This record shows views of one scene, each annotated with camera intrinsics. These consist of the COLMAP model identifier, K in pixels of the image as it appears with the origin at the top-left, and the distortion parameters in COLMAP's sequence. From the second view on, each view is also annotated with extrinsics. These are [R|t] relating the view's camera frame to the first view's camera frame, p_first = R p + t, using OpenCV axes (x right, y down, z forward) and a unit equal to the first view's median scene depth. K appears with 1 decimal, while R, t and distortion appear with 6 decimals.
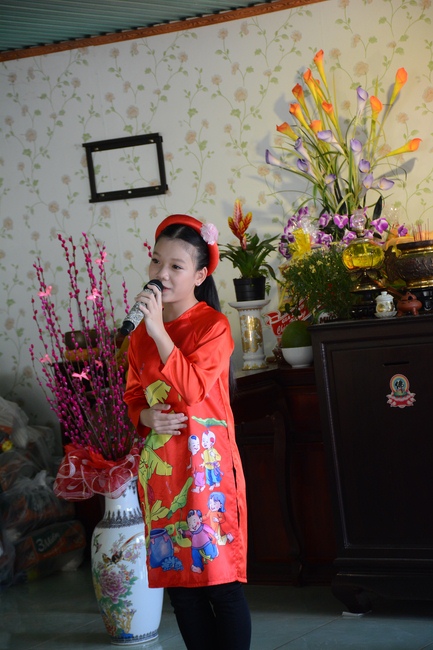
lens RADIAL K [[1795.2, 0, 216.5], [0, 1795.2, 325.0], [0, 0, 1]] dist [0.855362, 0.738511]
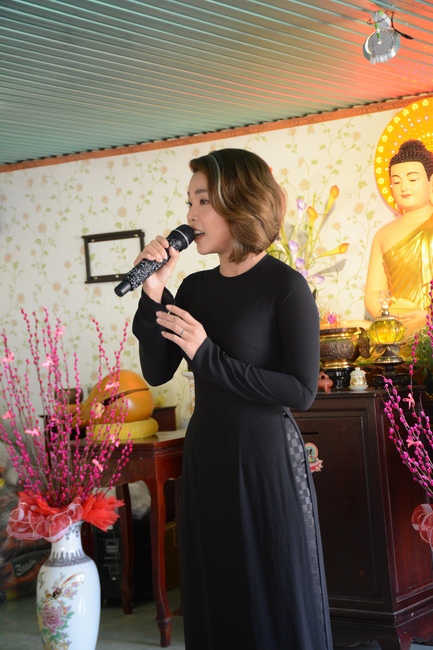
lens RADIAL K [[1319.0, 0, 216.5], [0, 1319.0, 325.0], [0, 0, 1]] dist [0.429718, 0.478385]
pose [[0.998542, 0.044528, -0.030507, 0.052249], [-0.045725, 0.998165, -0.039705, -0.009440], [0.028683, 0.041042, 0.998746, 0.125584]]
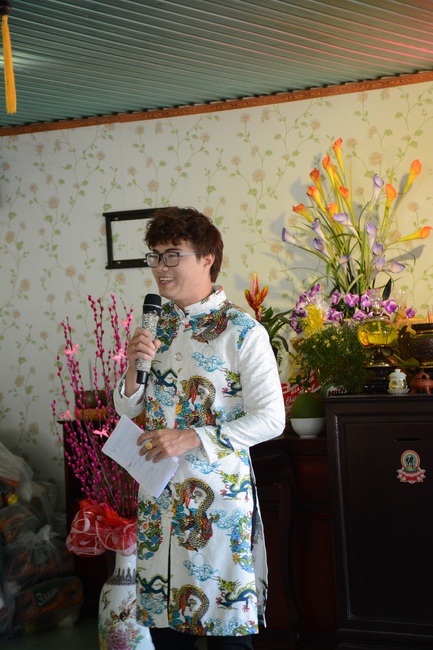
lens RADIAL K [[1698.3, 0, 216.5], [0, 1698.3, 325.0], [0, 0, 1]] dist [0.761077, 0.436657]
pose [[0.998015, 0.059833, 0.019631, -0.026548], [-0.058918, 0.997280, -0.044276, 0.004921], [-0.022227, 0.043032, 0.998826, 0.019551]]
